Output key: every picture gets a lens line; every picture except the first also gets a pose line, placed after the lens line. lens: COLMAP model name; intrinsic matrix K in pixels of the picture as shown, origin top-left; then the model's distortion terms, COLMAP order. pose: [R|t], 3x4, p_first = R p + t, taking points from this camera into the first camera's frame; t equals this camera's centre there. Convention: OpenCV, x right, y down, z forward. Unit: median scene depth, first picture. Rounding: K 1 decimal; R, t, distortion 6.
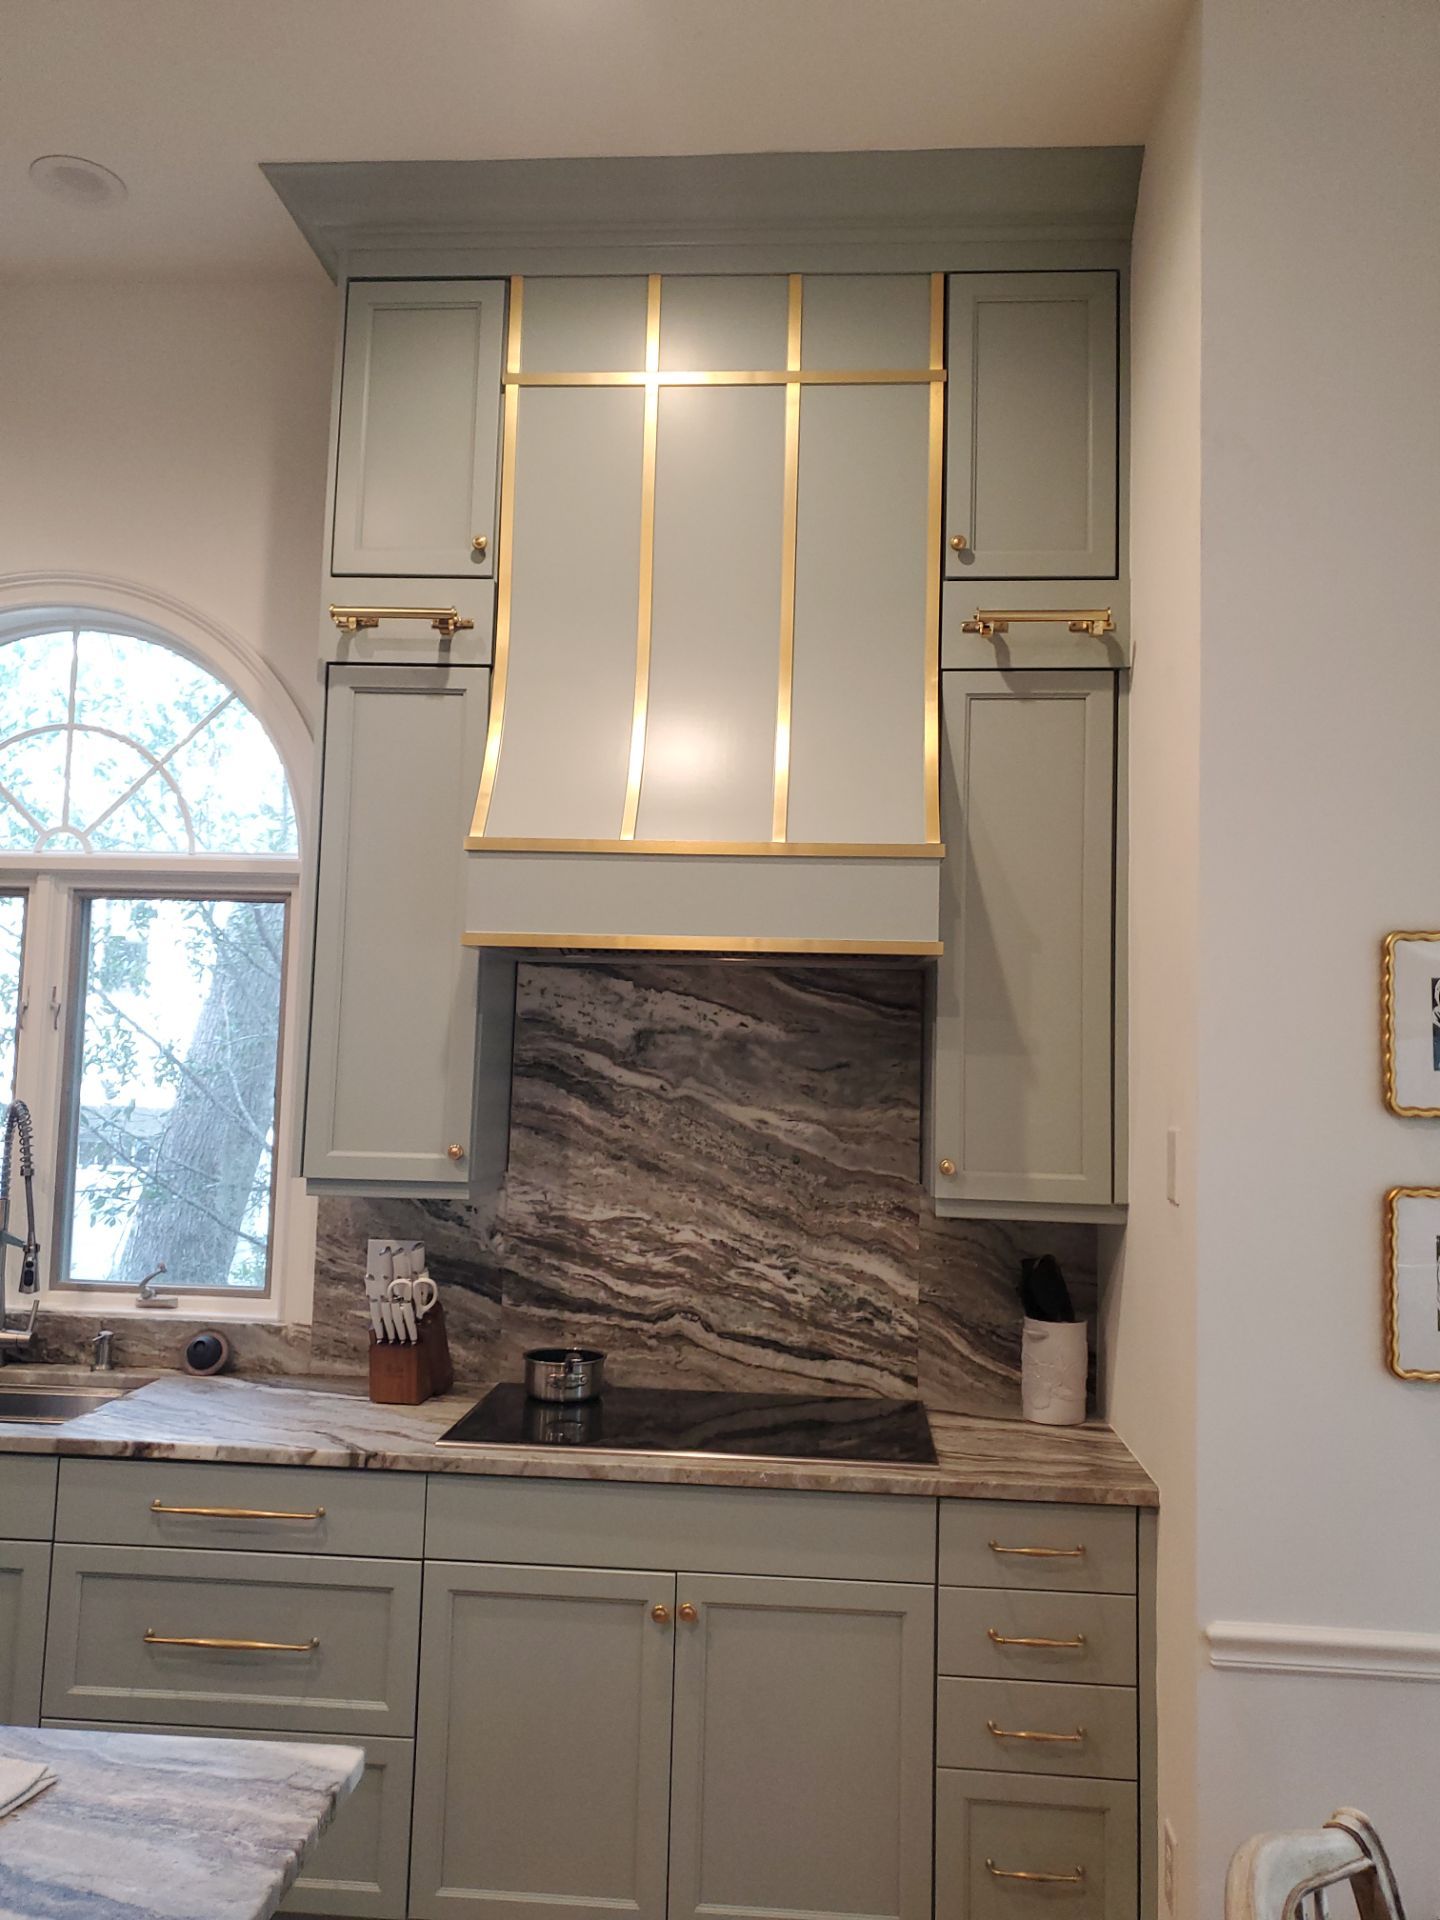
lens RADIAL K [[1458.3, 0, 741.1], [0, 1458.3, 925.8], [0, 0, 1]] dist [0.137560, -0.293313]
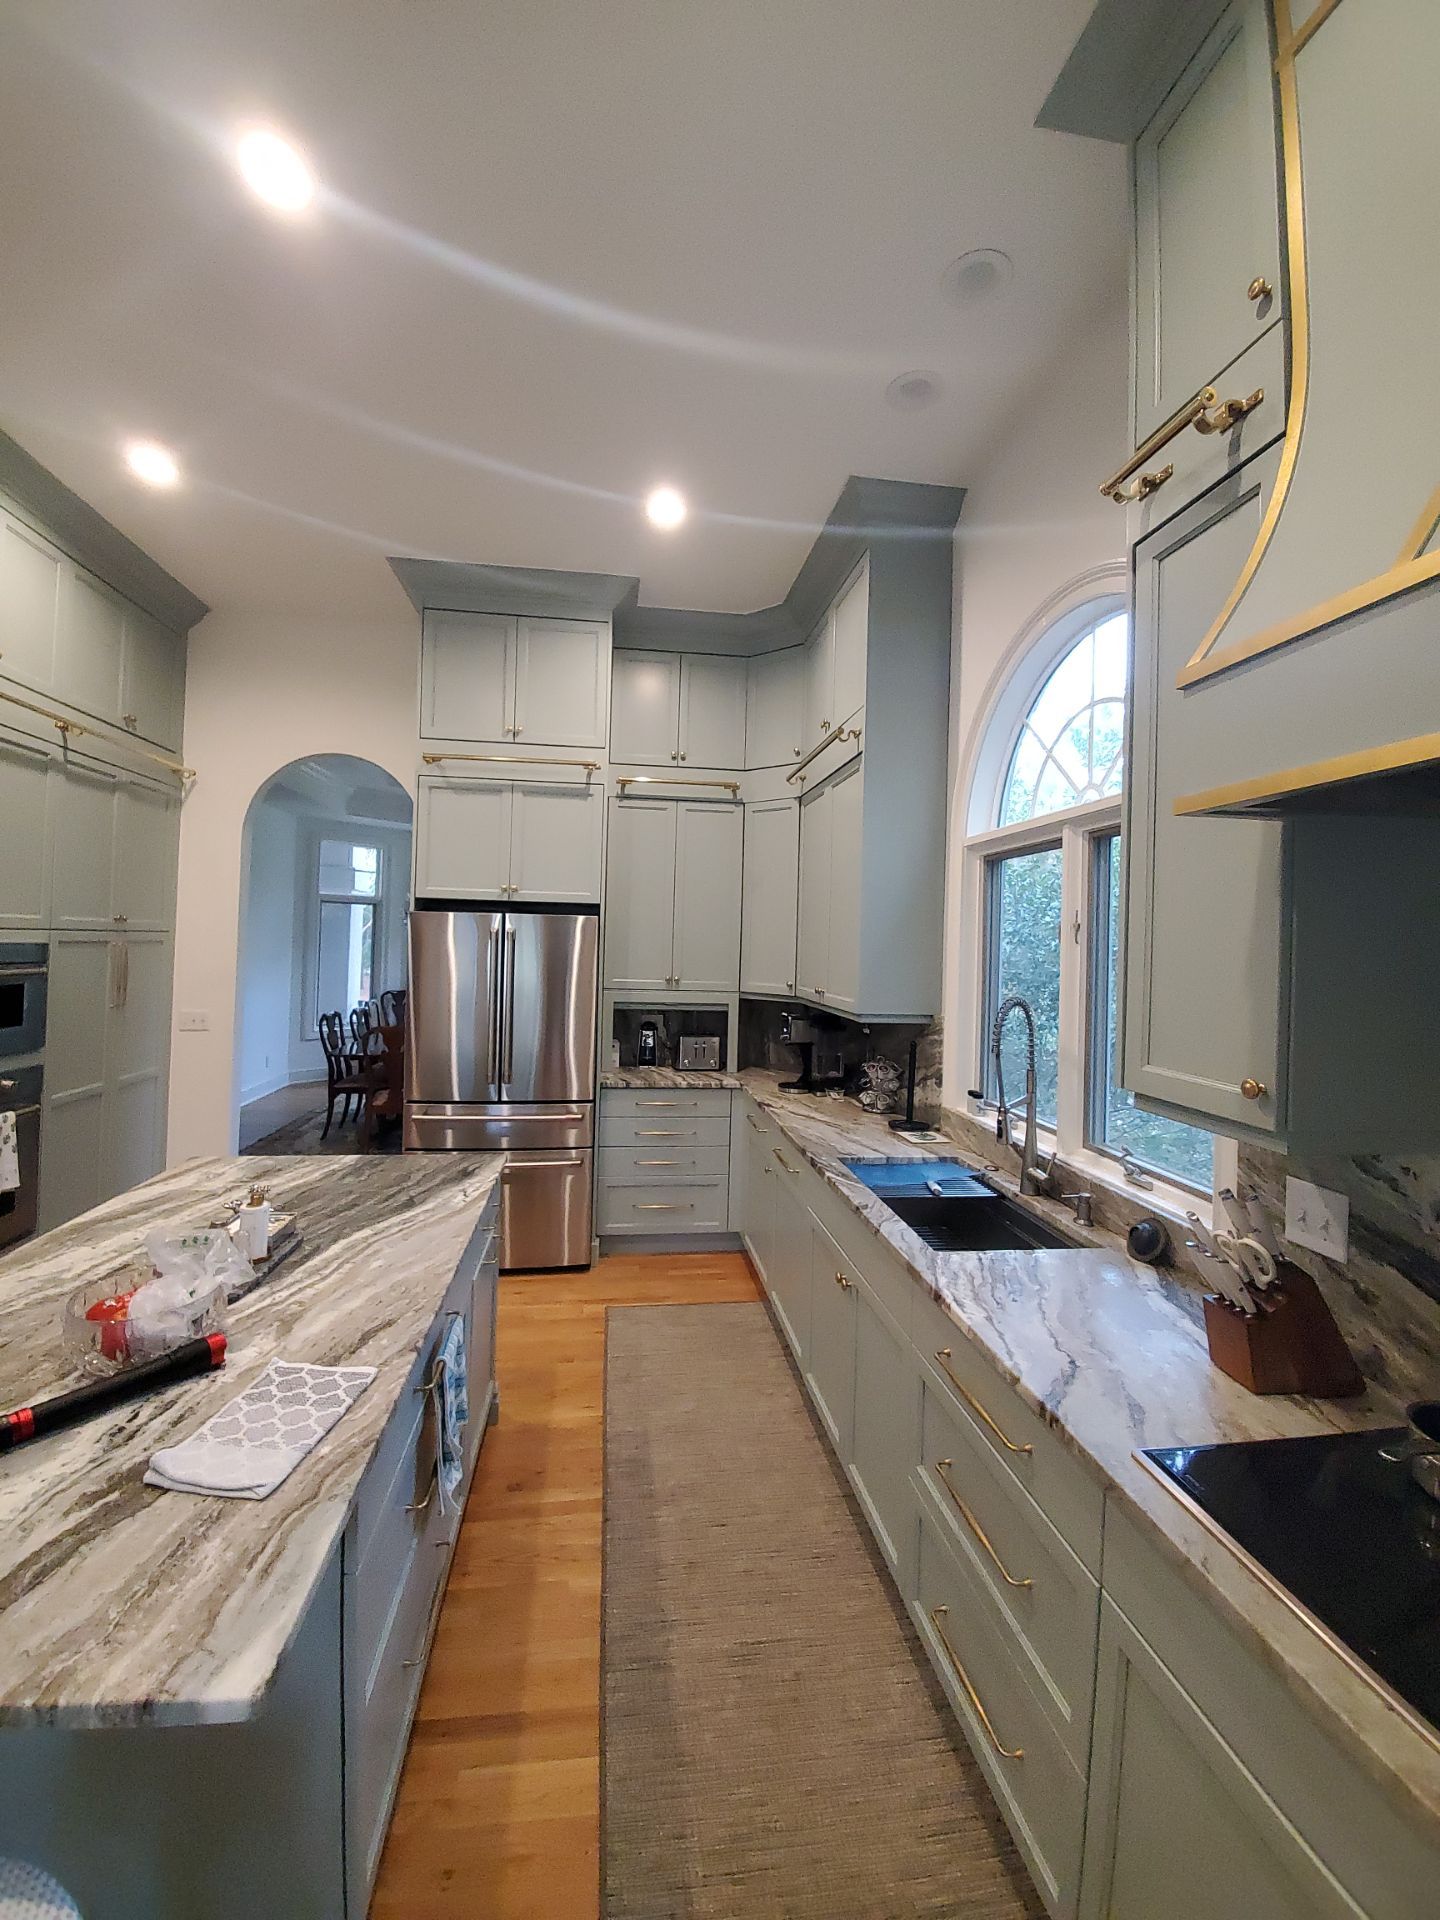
lens RADIAL K [[762.1, 0, 702.7], [0, 762.1, 934.6], [0, 0, 1]] dist [0.007749, -0.013772]
pose [[0.189613, -0.034369, -0.981257, 0.129535], [0.063452, 0.997727, -0.022684, 0.060177], [0.979806, -0.057962, 0.191363, 0.594562]]
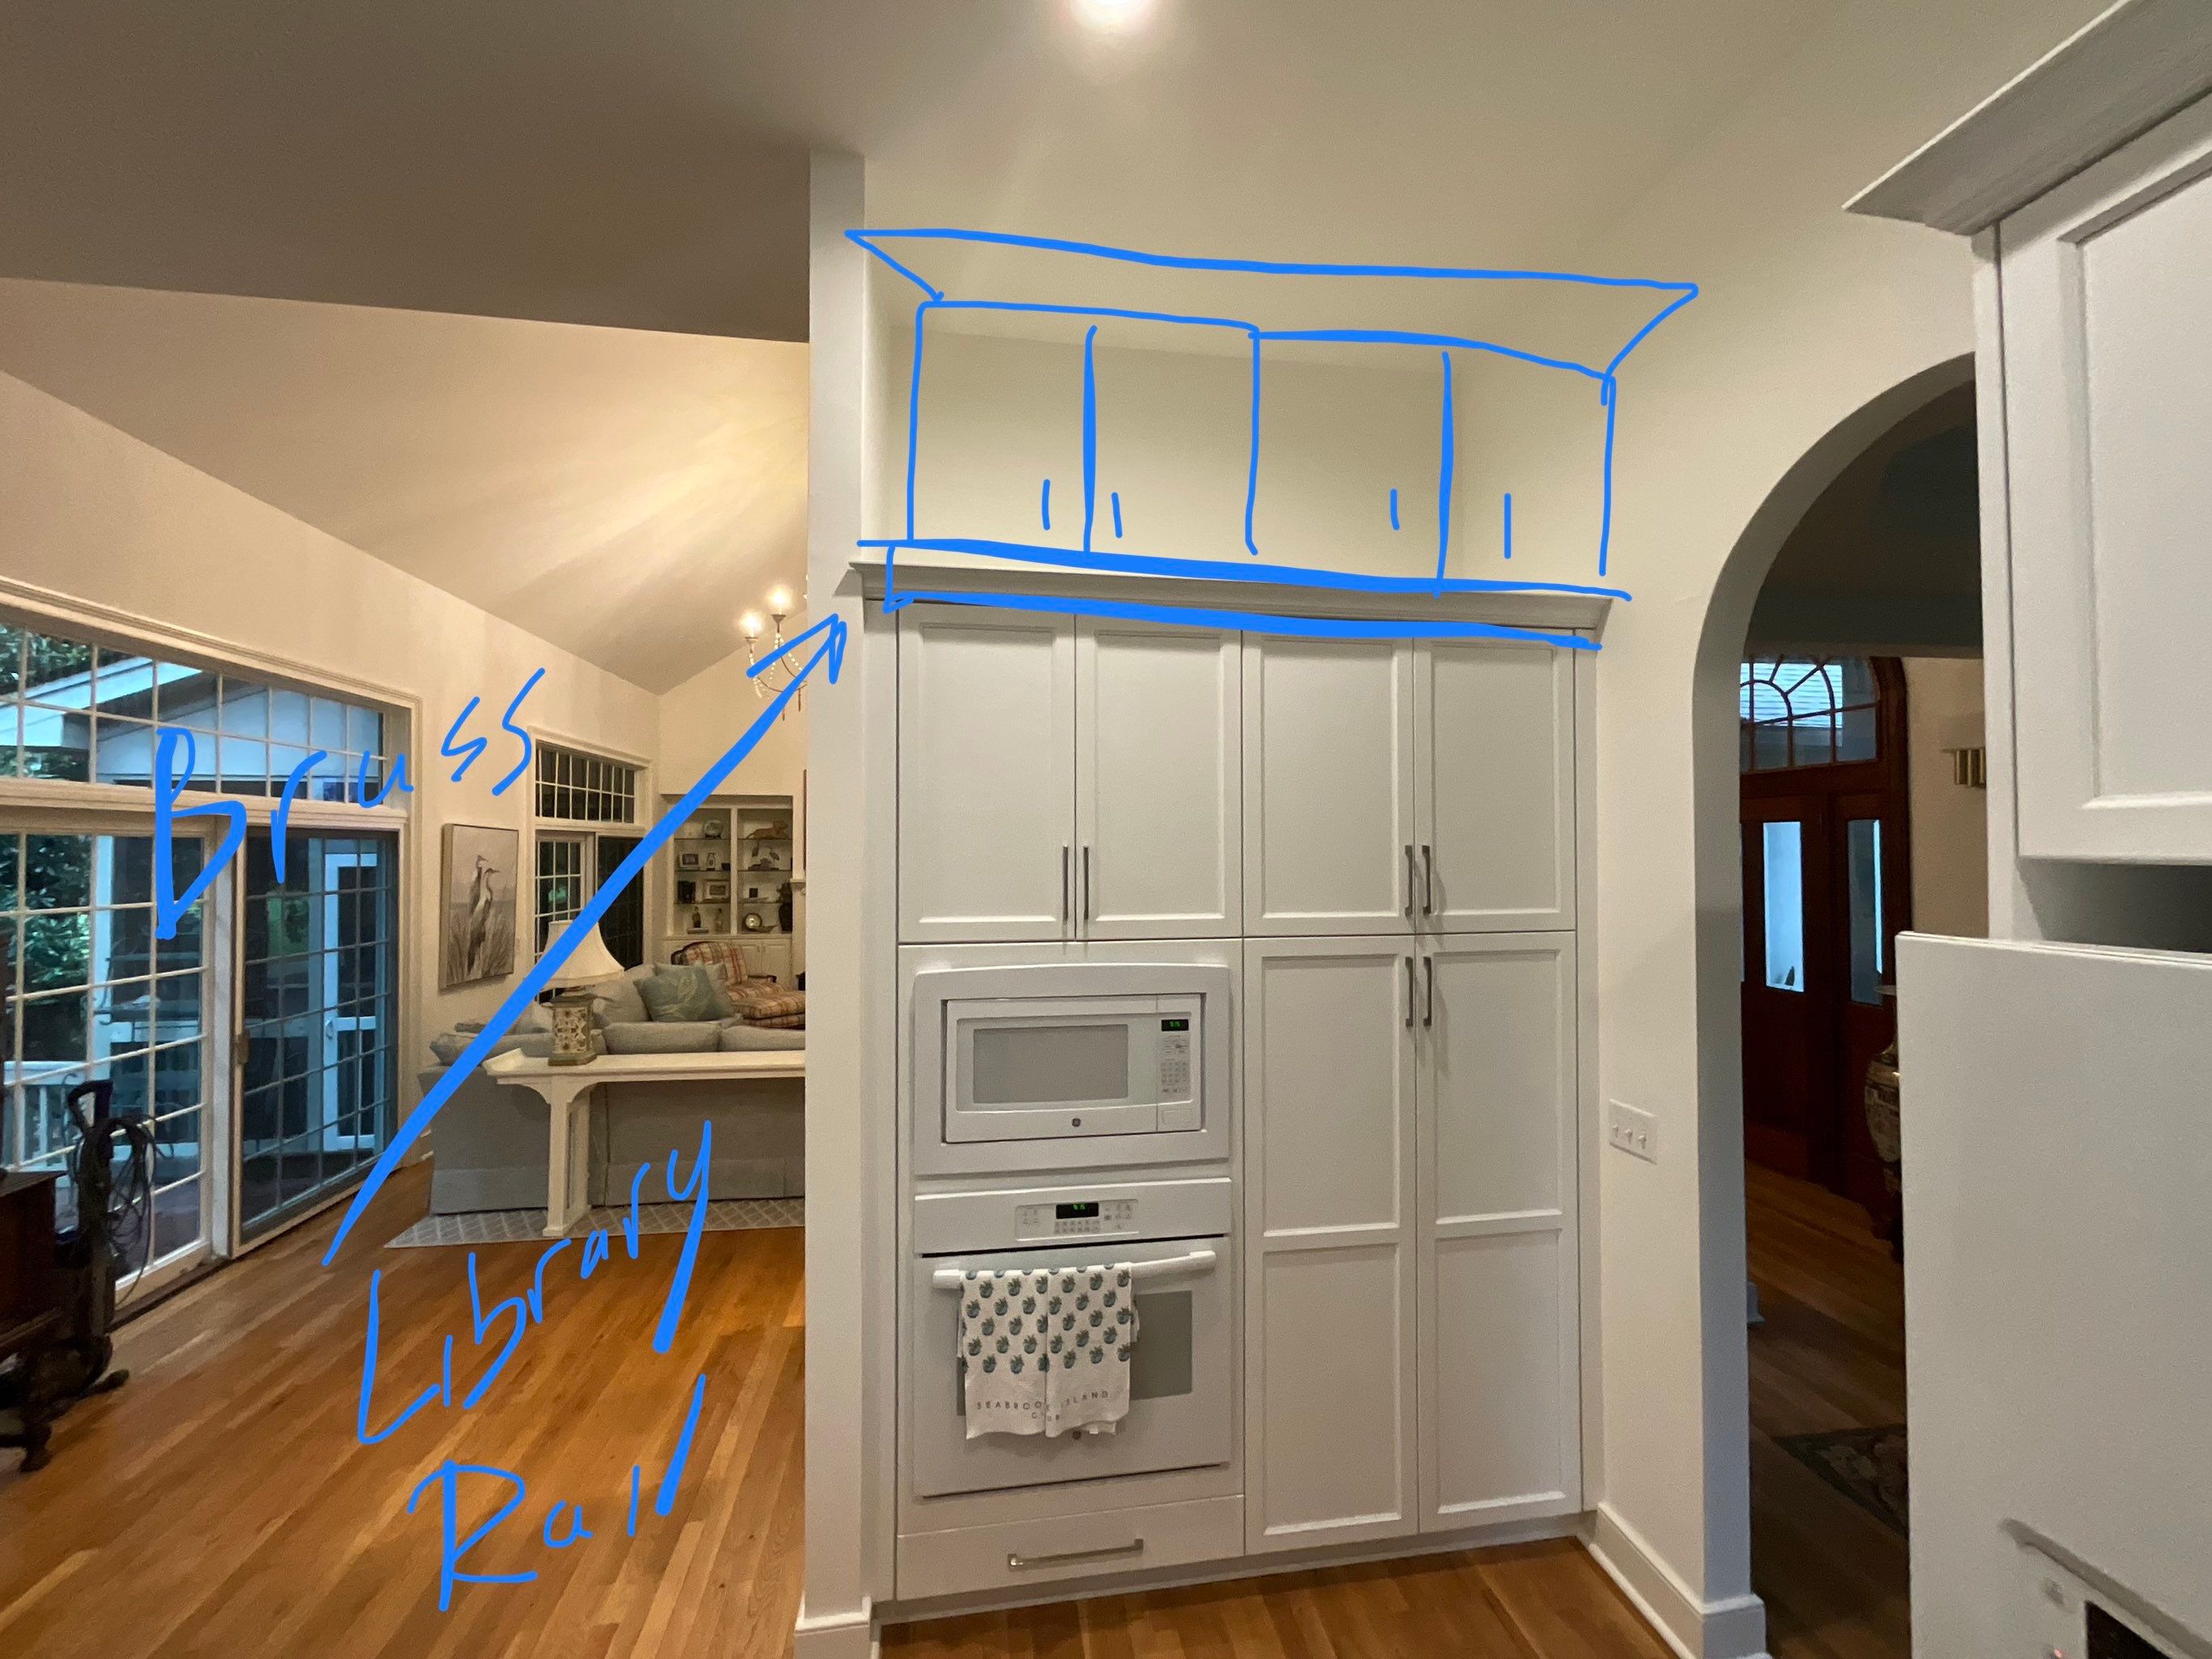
lens RADIAL K [[893.4, 0, 1107.2], [0, 893.4, 835.2], [0, 0, 1]] dist [-0.003727, -0.000184]
pose [[-0.975299, -0.029598, -0.218898, -0.786295], [-0.005656, 0.994003, -0.109205, -0.028011], [0.220818, -0.105269, -0.969617, 0.582290]]
